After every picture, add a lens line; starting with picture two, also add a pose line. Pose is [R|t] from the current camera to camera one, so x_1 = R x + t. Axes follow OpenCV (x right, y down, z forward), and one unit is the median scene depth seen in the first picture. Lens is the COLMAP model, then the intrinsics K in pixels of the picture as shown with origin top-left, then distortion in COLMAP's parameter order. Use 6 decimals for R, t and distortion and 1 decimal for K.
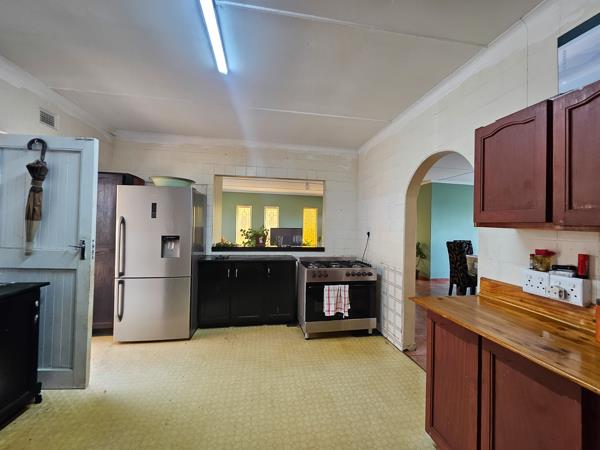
lens RADIAL K [[239.3, 0, 300.5], [0, 239.3, 223.1], [0, 0, 1]] dist [-0.001489, -0.000668]
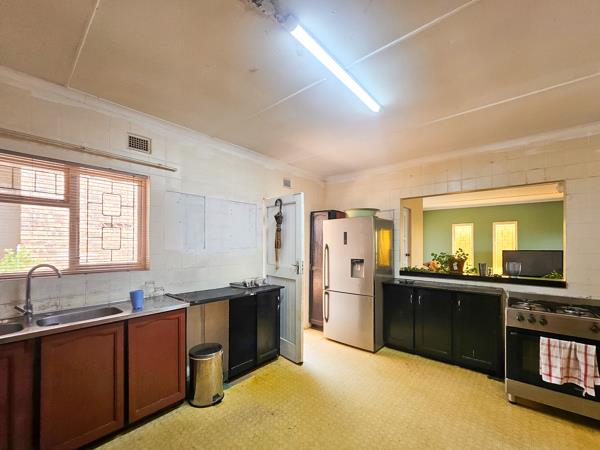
lens RADIAL K [[254.3, 0, 300.2], [0, 254.3, 244.8], [0, 0, 1]] dist [0.003149, 0.000423]
pose [[0.636040, -0.017910, -0.771448, 0.230828], [0.020903, 0.999764, -0.005977, -0.014977], [0.771373, -0.012325, 0.636265, -0.006488]]
